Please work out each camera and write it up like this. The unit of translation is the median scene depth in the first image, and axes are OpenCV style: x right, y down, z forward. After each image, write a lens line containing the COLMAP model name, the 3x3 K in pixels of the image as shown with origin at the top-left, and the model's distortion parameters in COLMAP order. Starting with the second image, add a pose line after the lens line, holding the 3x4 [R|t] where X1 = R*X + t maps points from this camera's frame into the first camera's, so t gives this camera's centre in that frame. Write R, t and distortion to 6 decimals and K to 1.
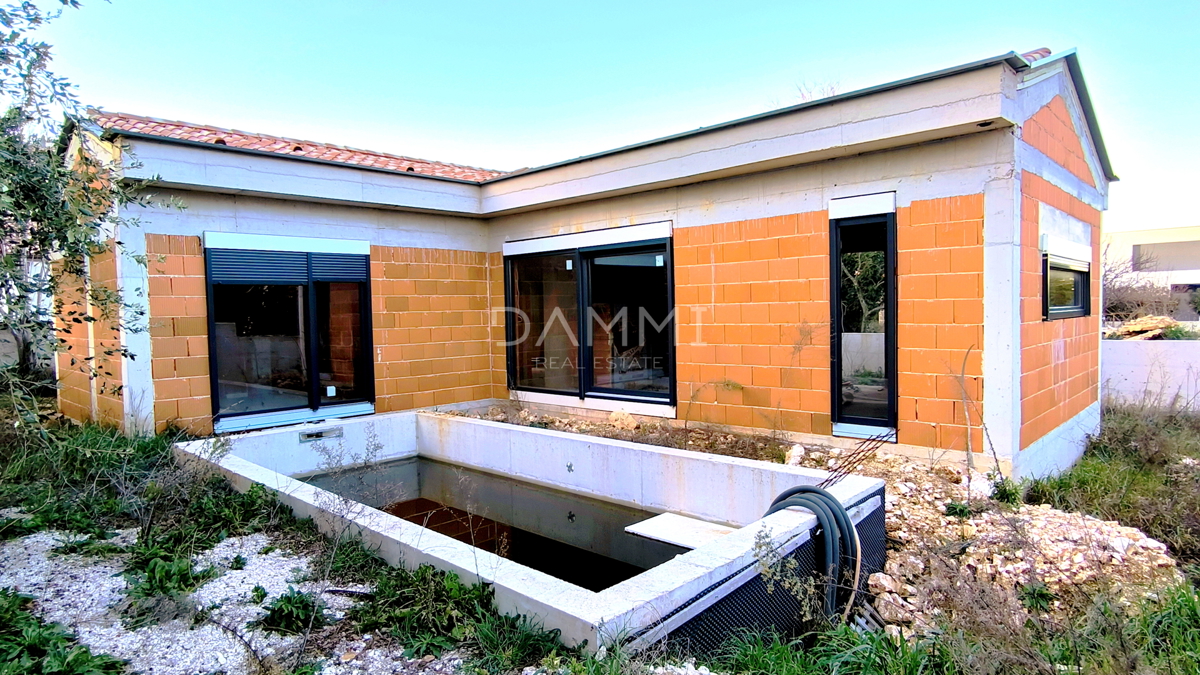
lens RADIAL K [[680.7, 0, 600.0], [0, 680.7, 337.5], [0, 0, 1]] dist [-0.000054, 0.000053]
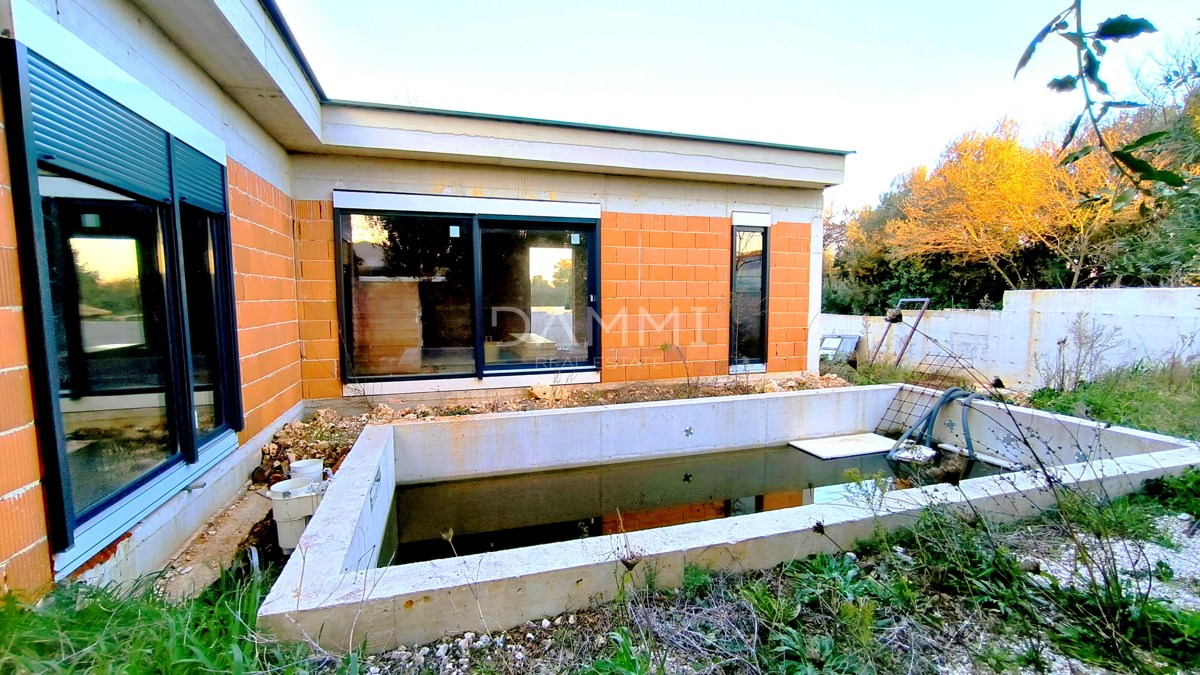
lens RADIAL K [[510.4, 0, 596.7], [0, 510.4, 338.9], [0, 0, 1]] dist [-0.021308, 0.006793]
pose [[0.495690, -0.051257, 0.866985, -0.675541], [0.026492, 0.998685, 0.043897, 0.011527], [-0.868095, 0.001209, 0.496396, 0.640893]]
